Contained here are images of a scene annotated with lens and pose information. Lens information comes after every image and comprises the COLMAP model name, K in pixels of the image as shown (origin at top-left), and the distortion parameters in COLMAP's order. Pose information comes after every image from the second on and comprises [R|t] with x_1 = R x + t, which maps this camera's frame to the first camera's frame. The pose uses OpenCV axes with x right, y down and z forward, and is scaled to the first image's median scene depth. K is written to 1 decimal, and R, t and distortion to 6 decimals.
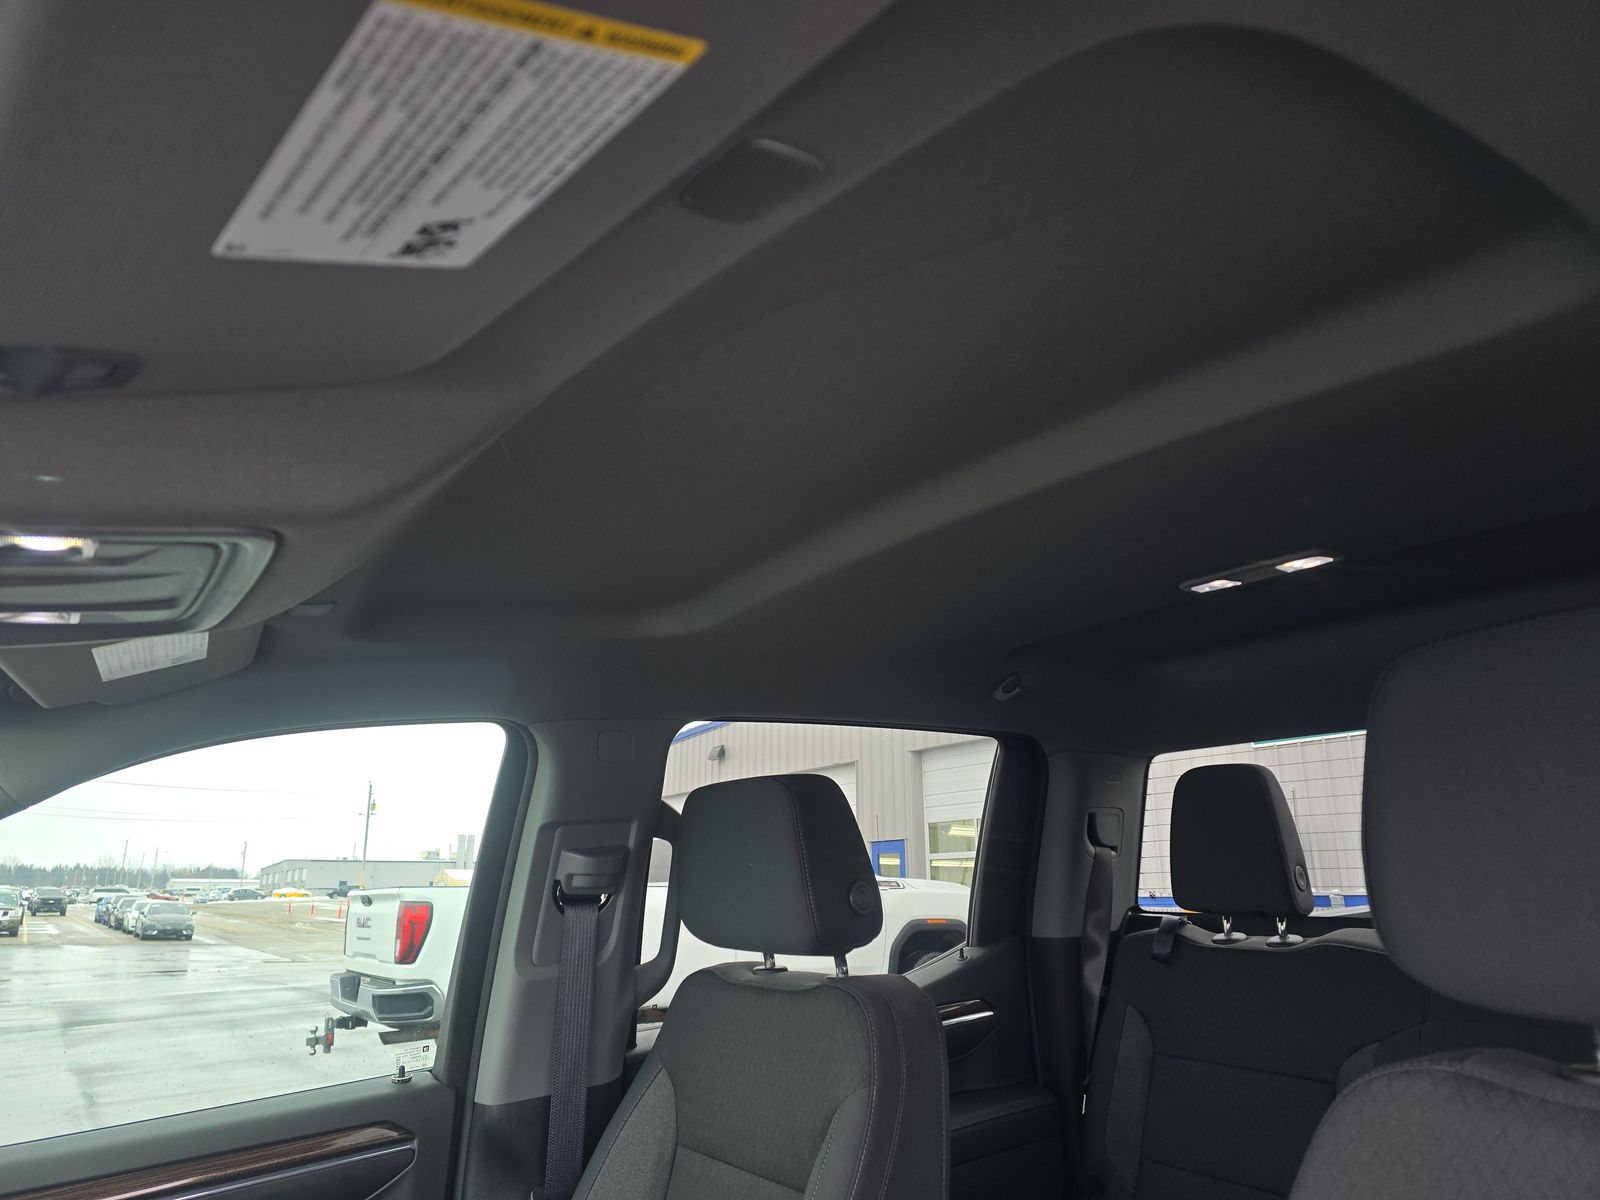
lens RADIAL K [[1097.3, 0, 800.0], [0, 1097.3, 600.0], [0, 0, 1]] dist [0.044544, -0.005852]
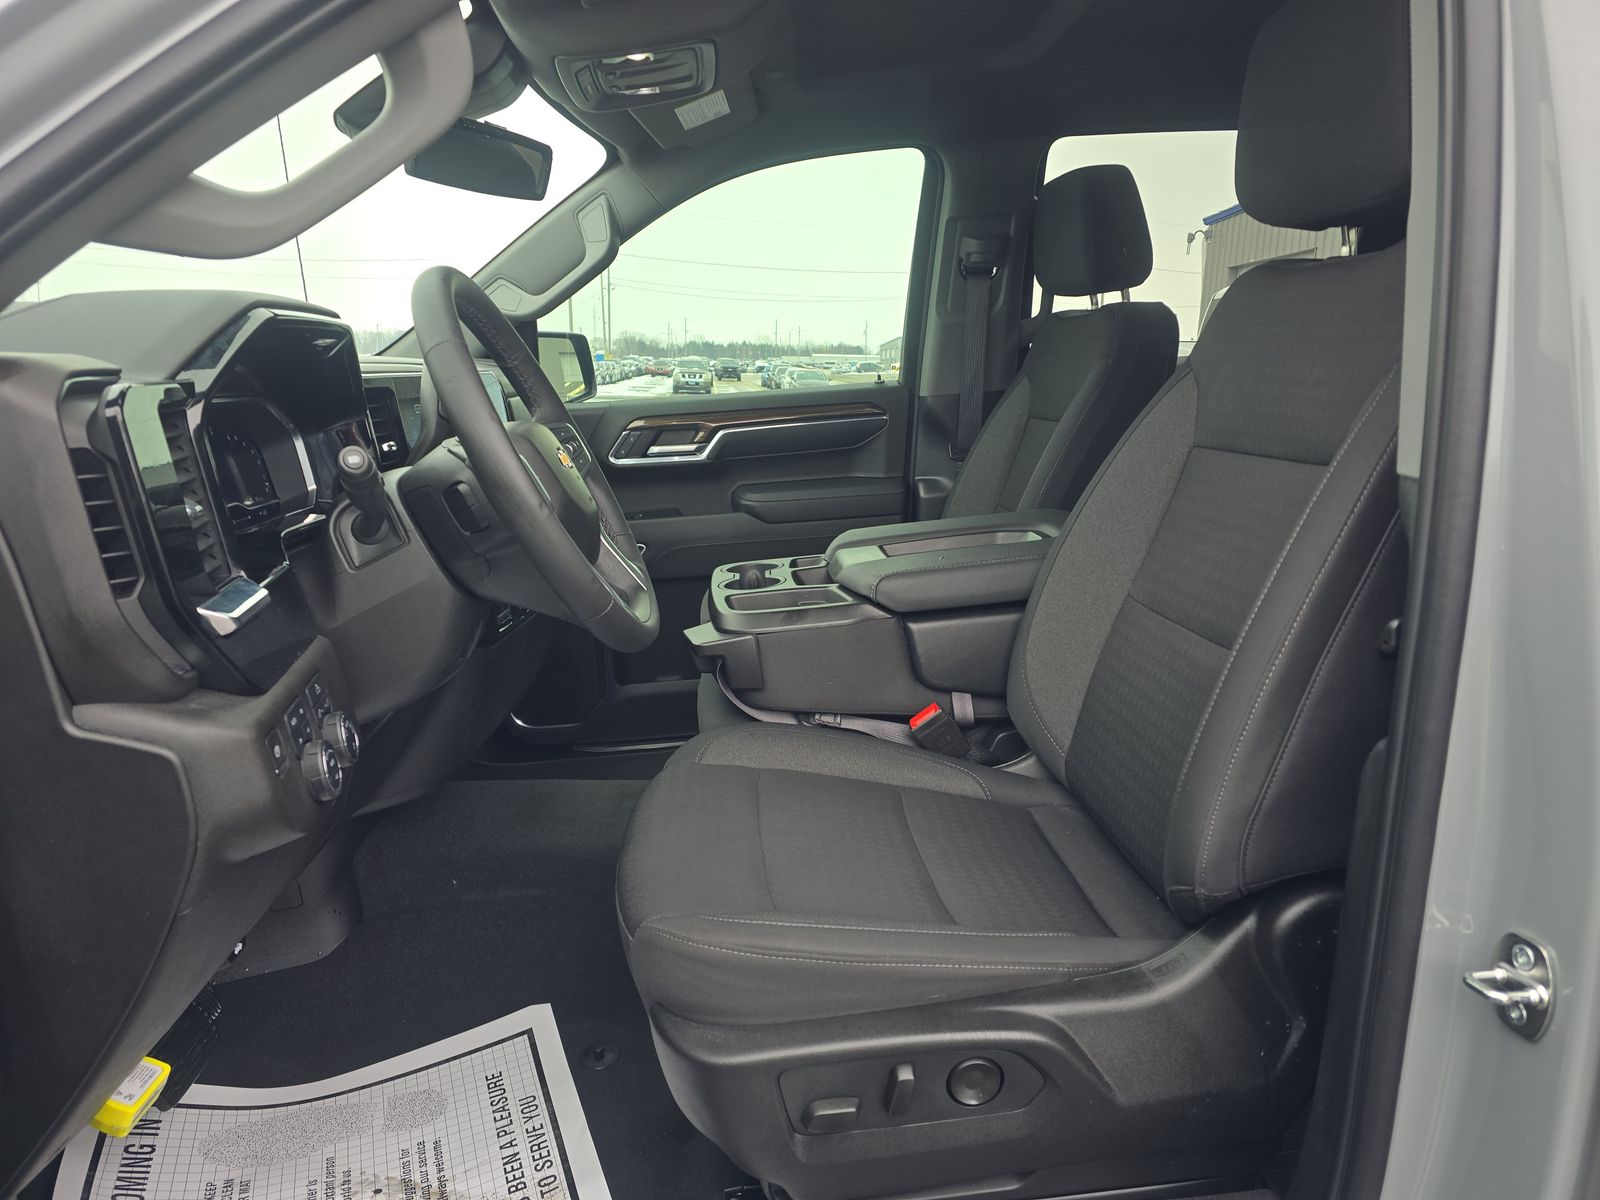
lens RADIAL K [[1097.3, 0, 800.0], [0, 1097.3, 600.0], [0, 0, 1]] dist [0.044544, -0.005852]
pose [[0.872571, 0.112579, -0.475338, 0.365693], [0.112770, 0.900372, 0.420254, 0.016255], [0.475292, -0.420305, 0.772943, -0.480728]]
